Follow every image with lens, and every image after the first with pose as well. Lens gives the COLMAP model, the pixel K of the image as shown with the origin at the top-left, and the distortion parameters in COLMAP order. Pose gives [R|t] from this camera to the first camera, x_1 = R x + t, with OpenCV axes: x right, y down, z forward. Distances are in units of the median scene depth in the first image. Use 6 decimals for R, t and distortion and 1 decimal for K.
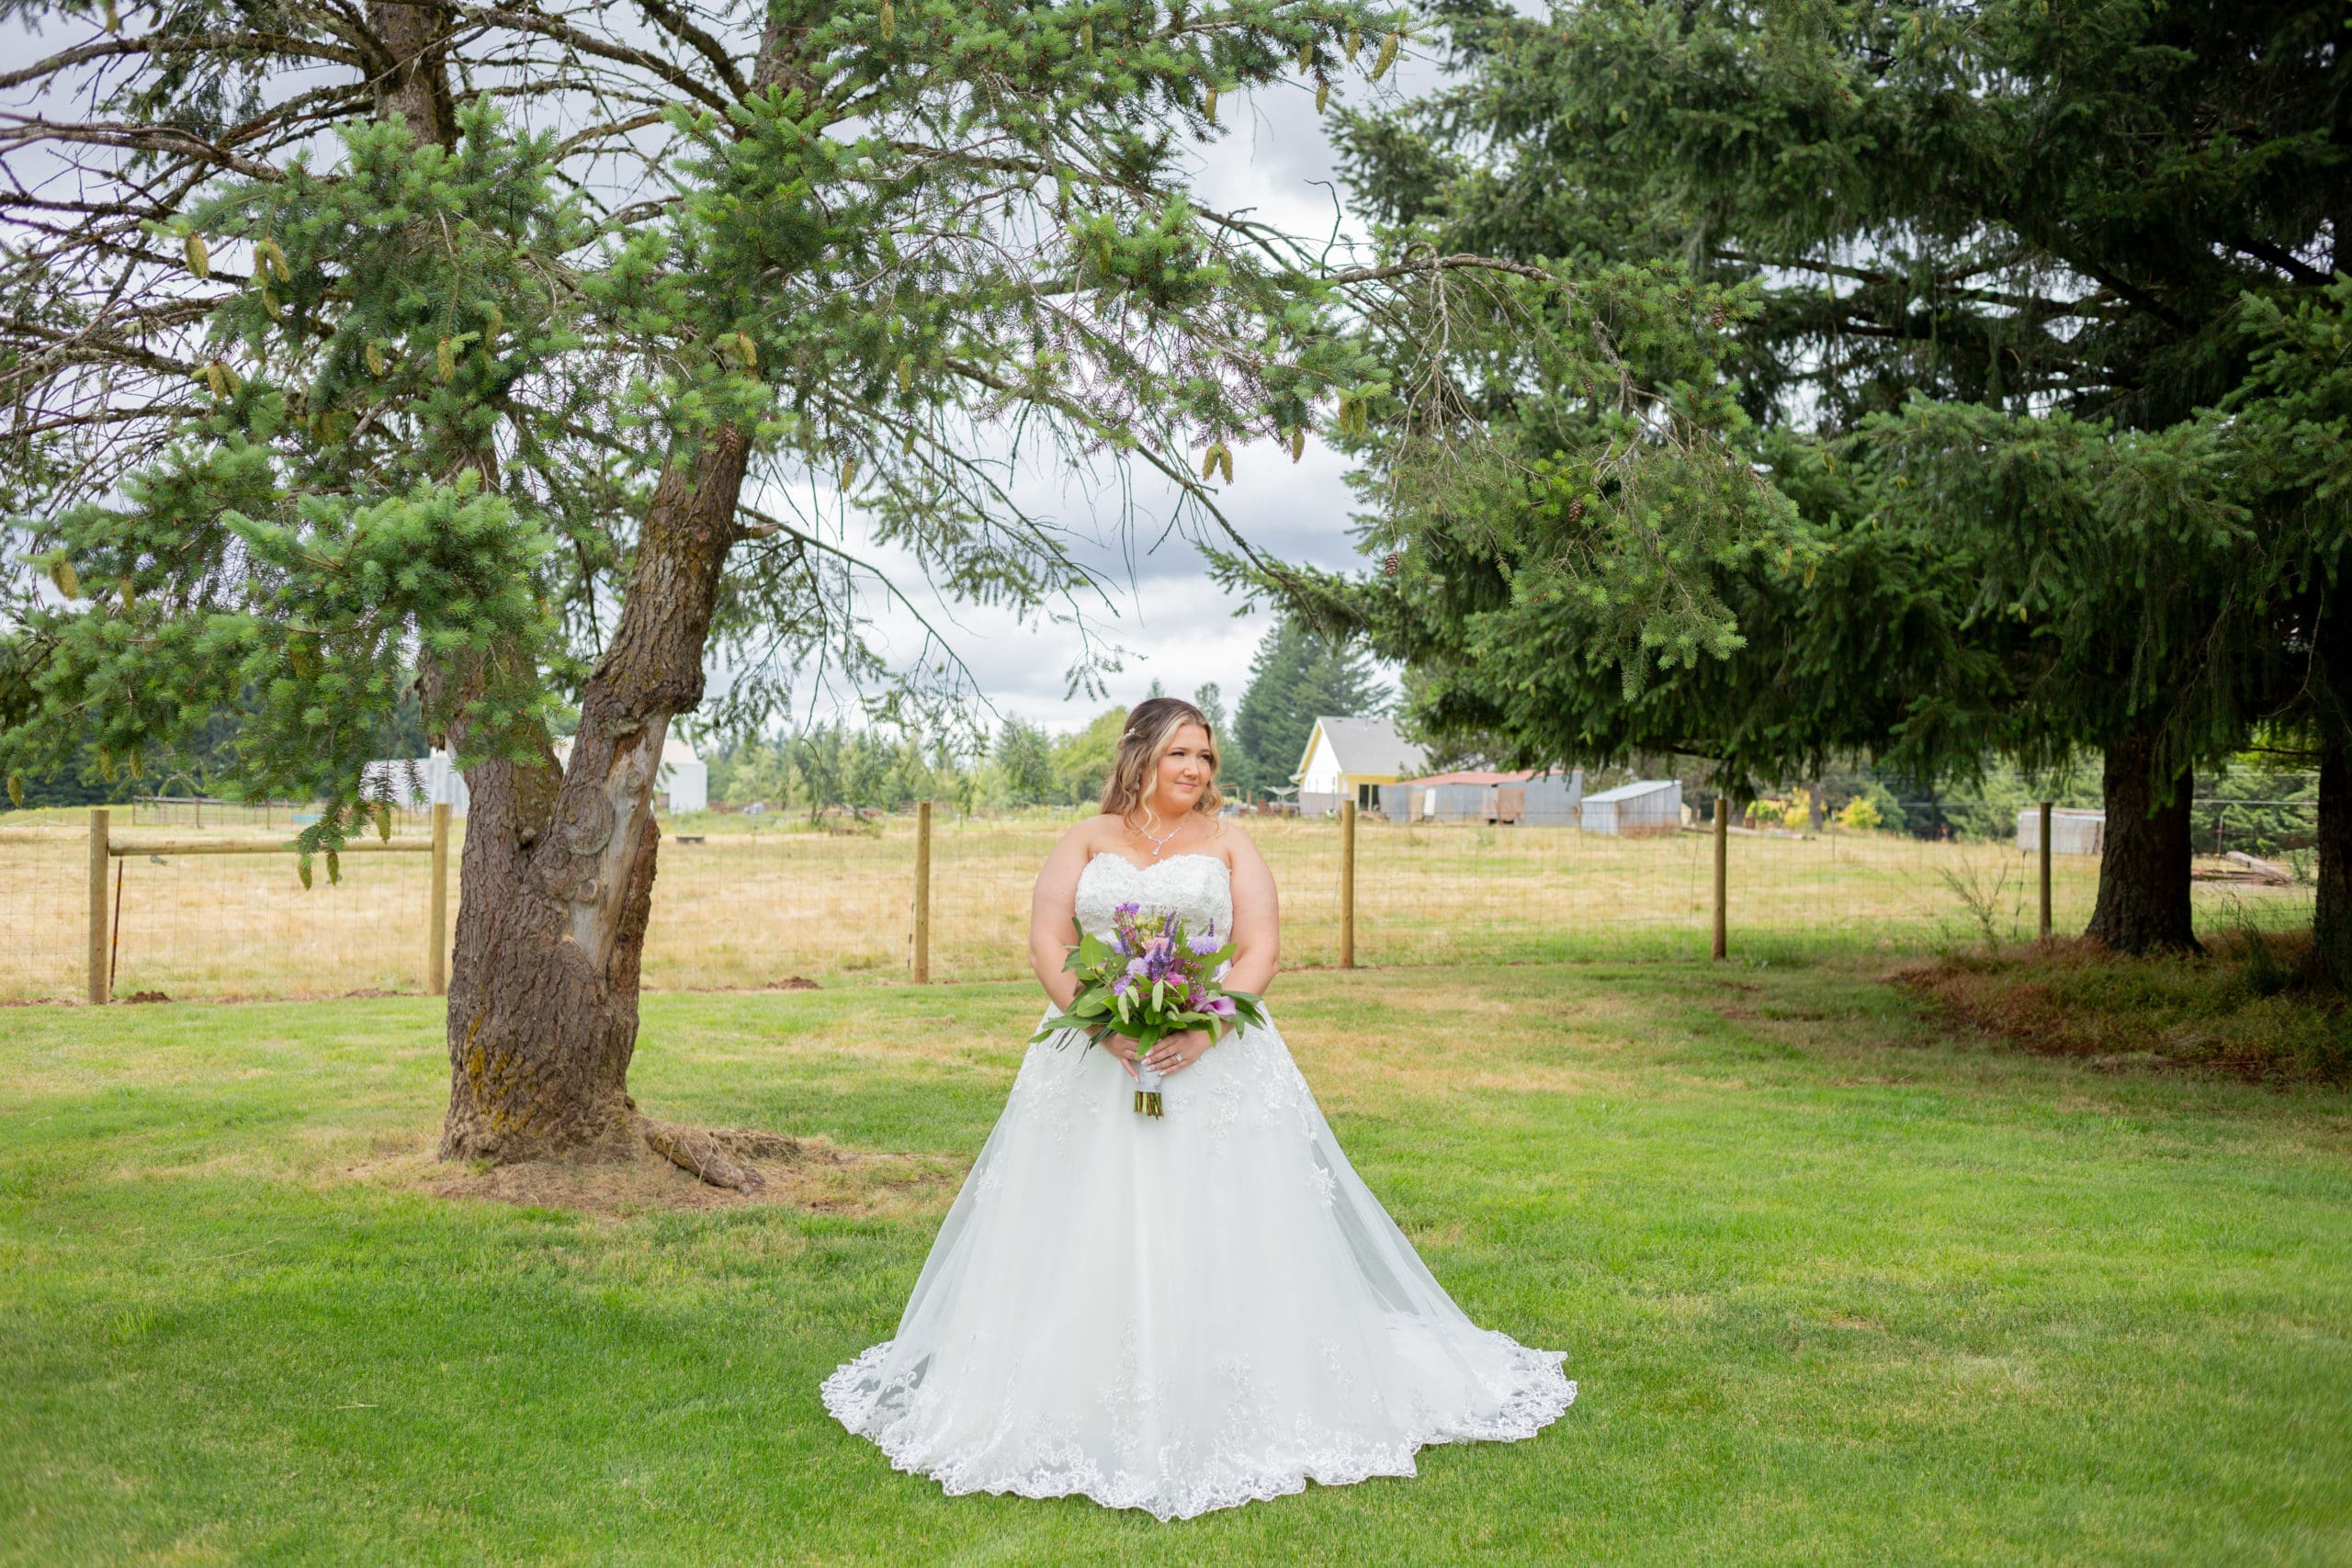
lens RADIAL K [[2435.8, 0, 1173.4], [0, 2435.8, 780.4], [0, 0, 1]] dist [-0.095473, 0.118014]
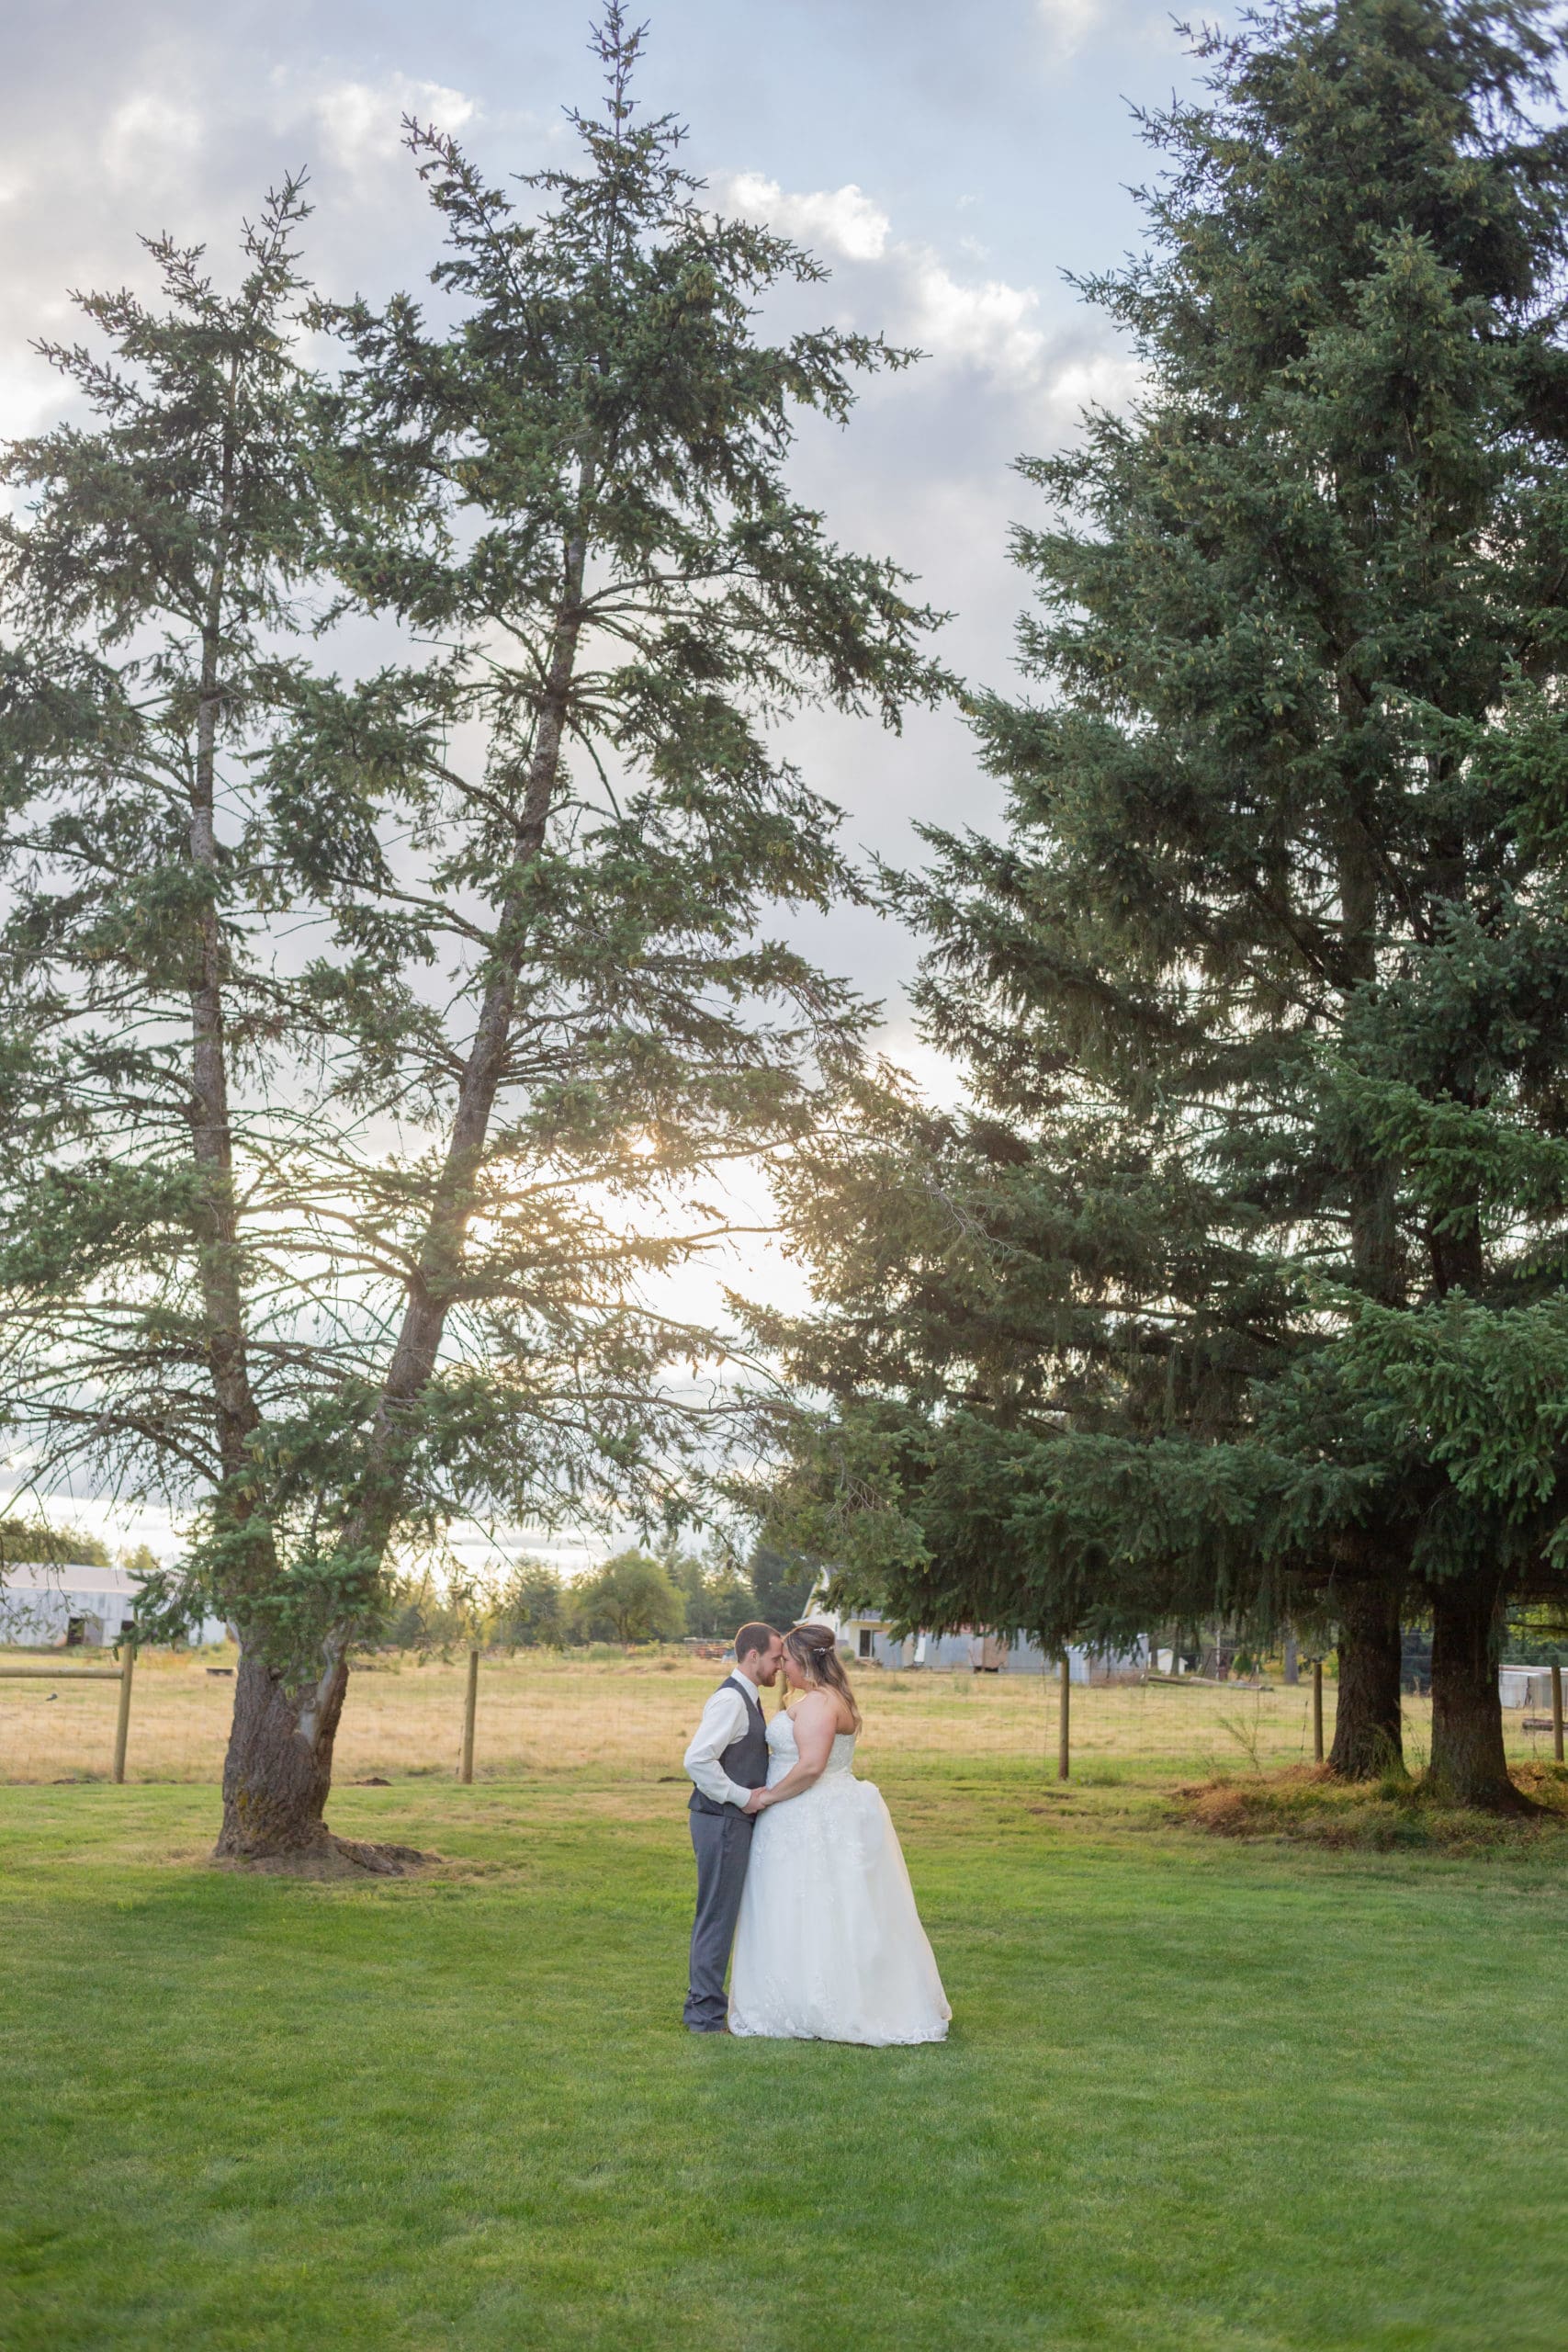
lens RADIAL K [[2435.8, 0, 784.0], [0, 2435.8, 1176.0], [0, 0, 1]] dist [-0.095473, 0.118014]
pose [[0.999019, 0.025022, 0.036539, 0.023235], [-0.018016, 0.983350, -0.180824, -0.014720], [-0.040456, 0.179989, 0.982836, -0.576418]]
